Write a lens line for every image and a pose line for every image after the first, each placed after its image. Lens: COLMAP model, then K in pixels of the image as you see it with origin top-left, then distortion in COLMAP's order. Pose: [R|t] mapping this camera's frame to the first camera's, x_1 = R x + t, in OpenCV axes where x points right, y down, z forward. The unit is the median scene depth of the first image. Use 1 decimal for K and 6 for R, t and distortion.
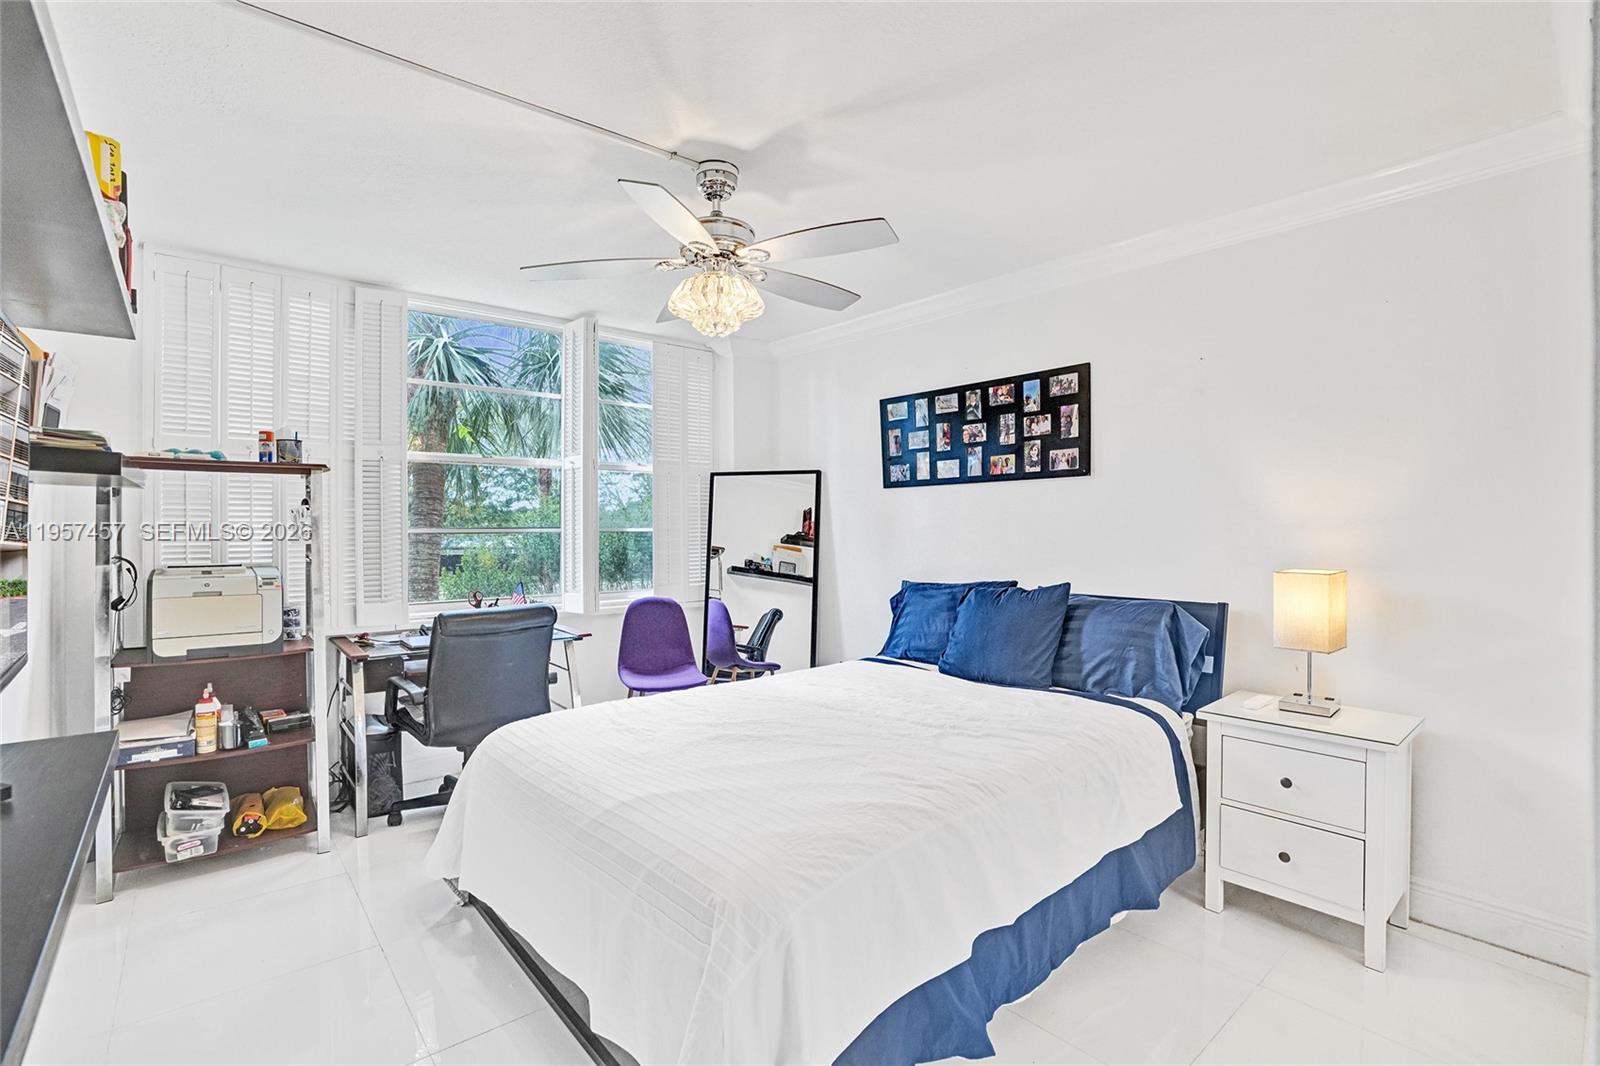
lens RADIAL K [[746.2, 0, 807.5], [0, 746.2, 530.3], [0, 0, 1]] dist [-0.070091, 0.027452]
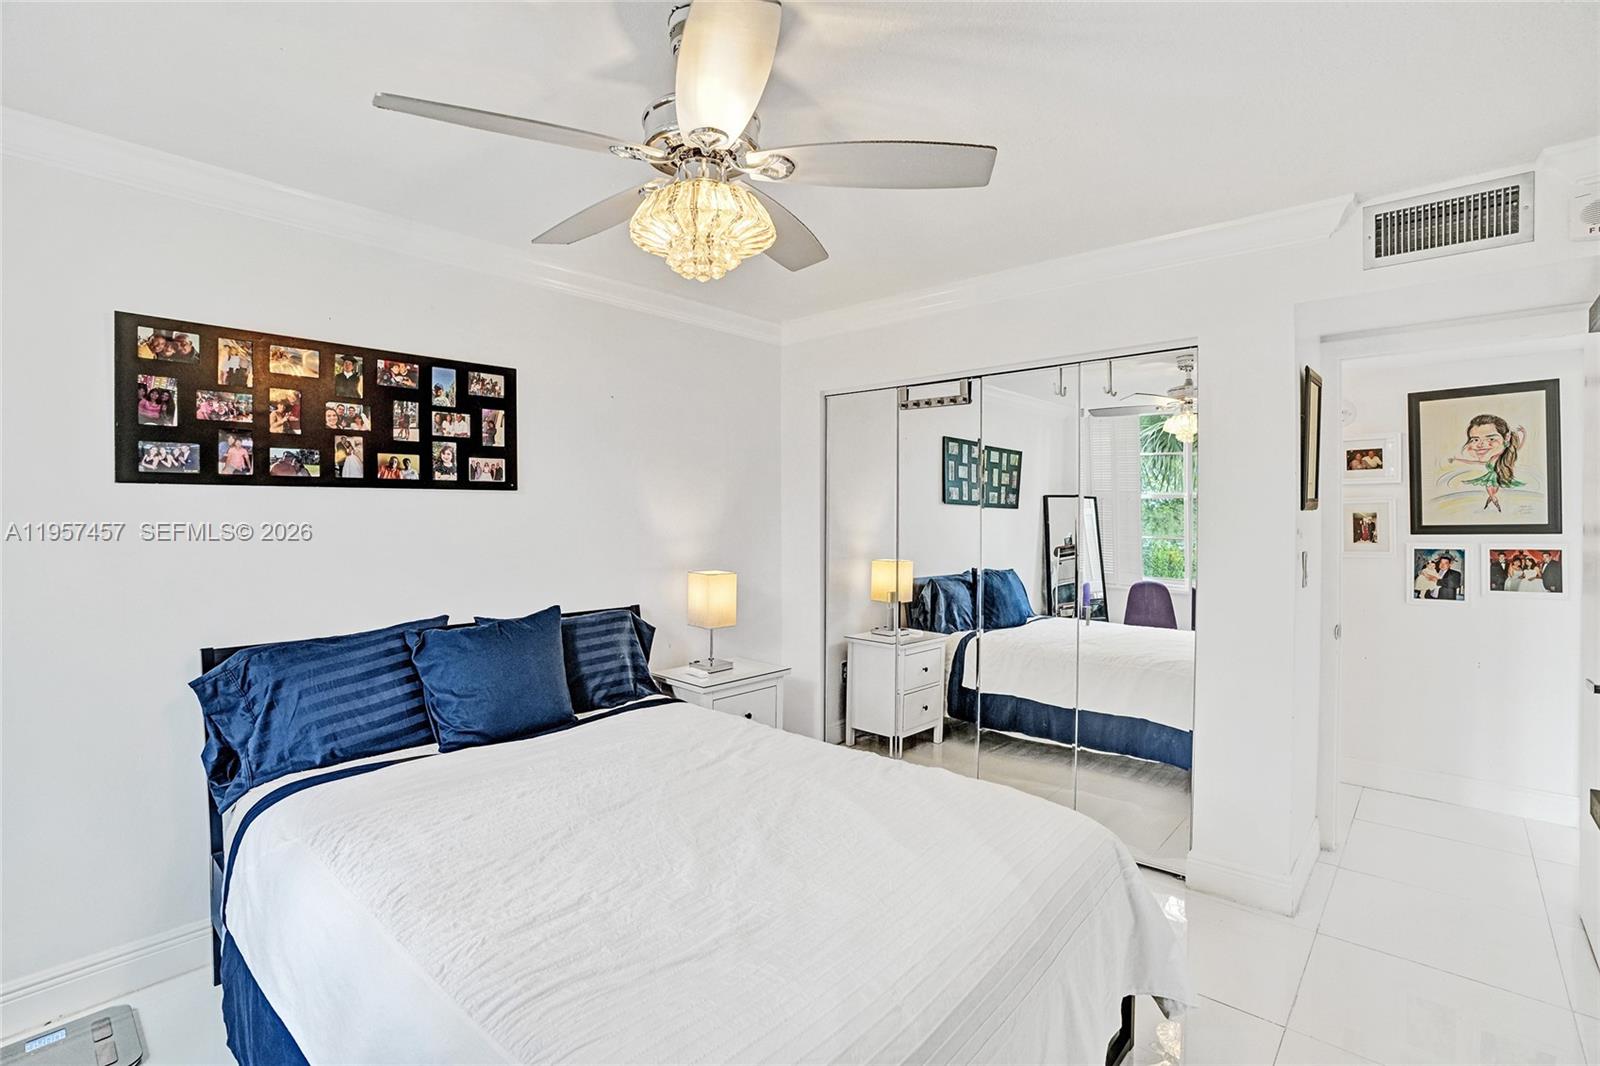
lens RADIAL K [[746.2, 0, 807.5], [0, 746.2, 530.3], [0, 0, 1]] dist [-0.070091, 0.027452]
pose [[-0.138906, 0.005230, 0.990292, -0.549521], [0.026315, 0.999652, -0.001588, -0.012066], [-0.989956, 0.025838, -0.138995, 0.717649]]
